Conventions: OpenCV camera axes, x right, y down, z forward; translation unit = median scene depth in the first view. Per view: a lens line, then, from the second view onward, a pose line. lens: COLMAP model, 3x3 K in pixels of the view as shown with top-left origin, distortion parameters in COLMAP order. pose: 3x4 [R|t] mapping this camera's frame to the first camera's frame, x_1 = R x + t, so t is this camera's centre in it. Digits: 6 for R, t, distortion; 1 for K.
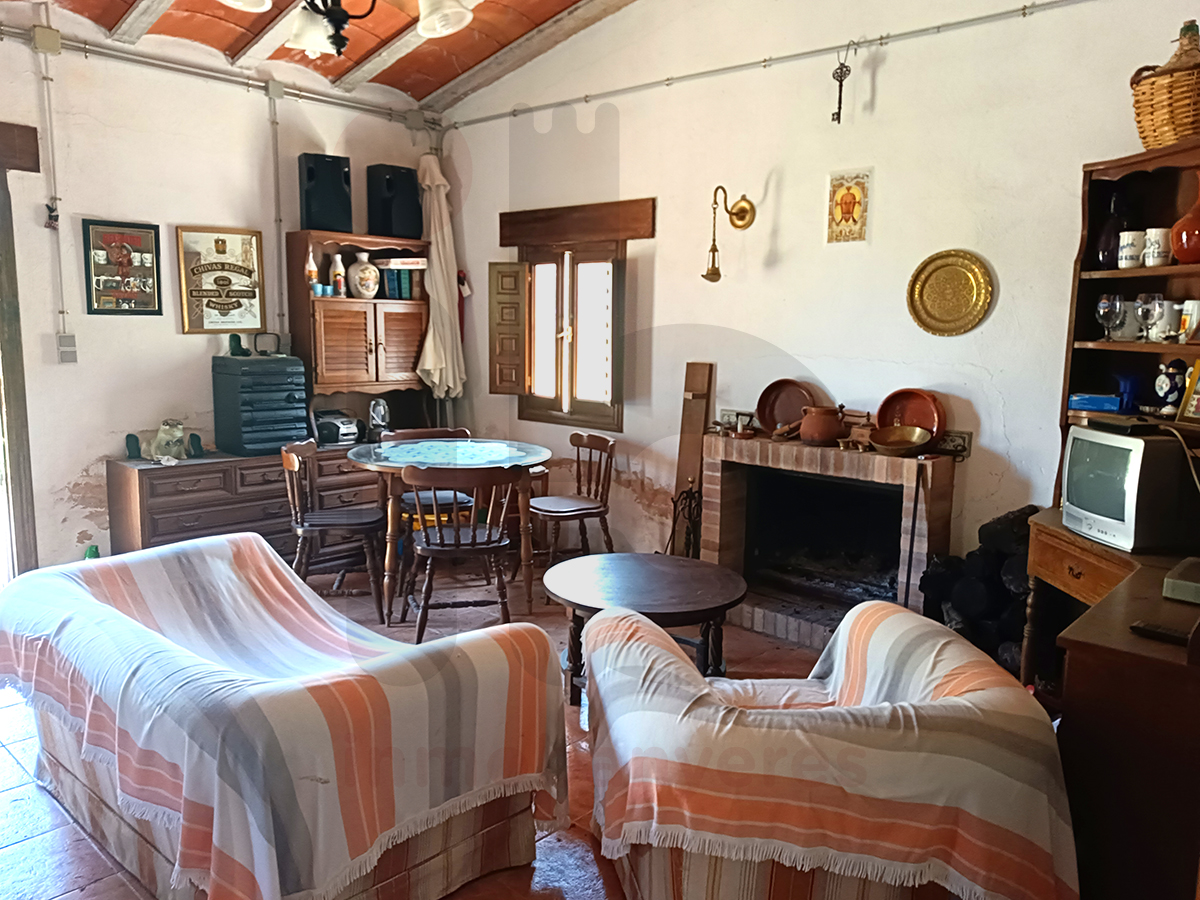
lens RADIAL K [[903.8, 0, 602.9], [0, 903.8, 463.2], [0, 0, 1]] dist [0.003871, -0.000529]
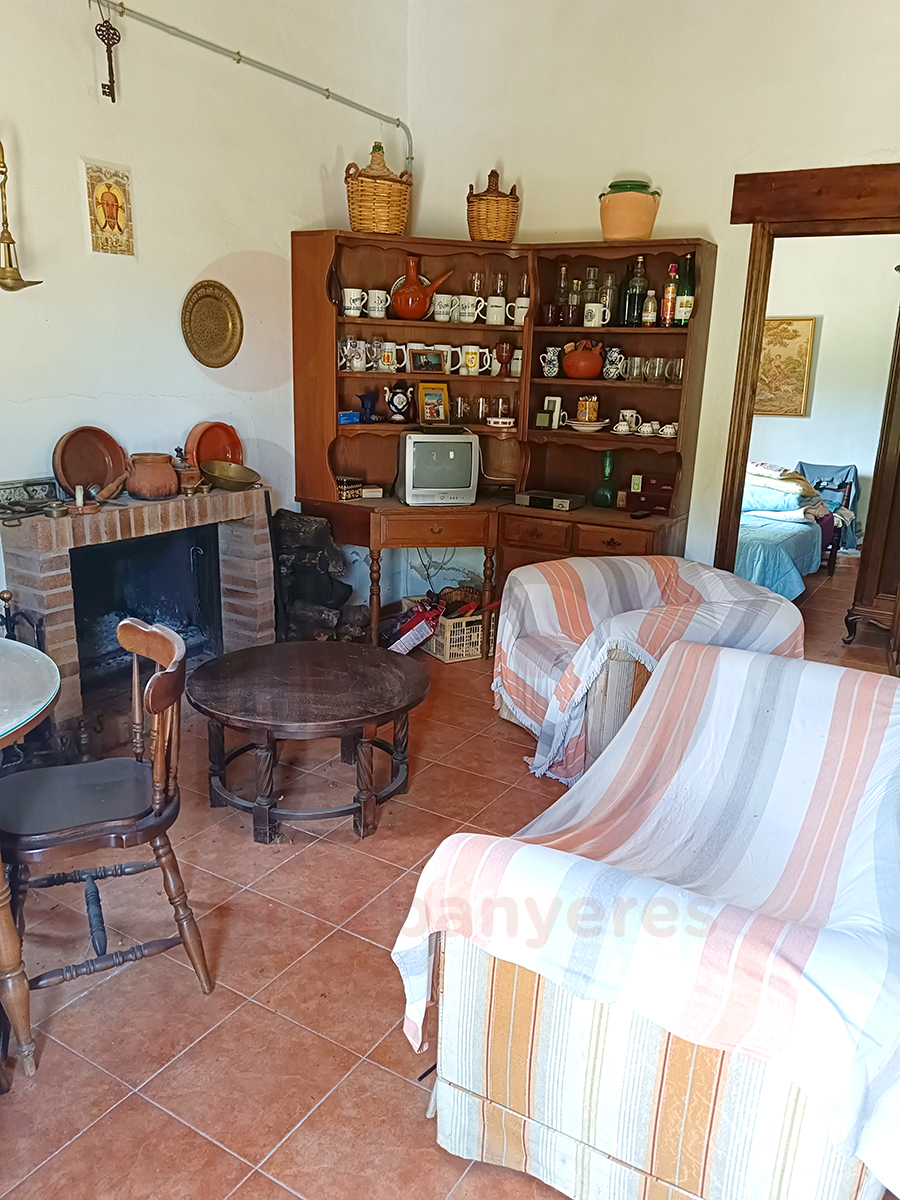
lens RADIAL K [[903.8, 0, 450.0], [0, 903.8, 600.0], [0, 0, 1]] dist [0.003871, -0.000529]
pose [[-0.168597, -0.260364, 0.950677, -0.660076], [0.137194, 0.948896, 0.284207, -0.137432], [-0.976091, 0.178344, -0.124260, 0.863135]]
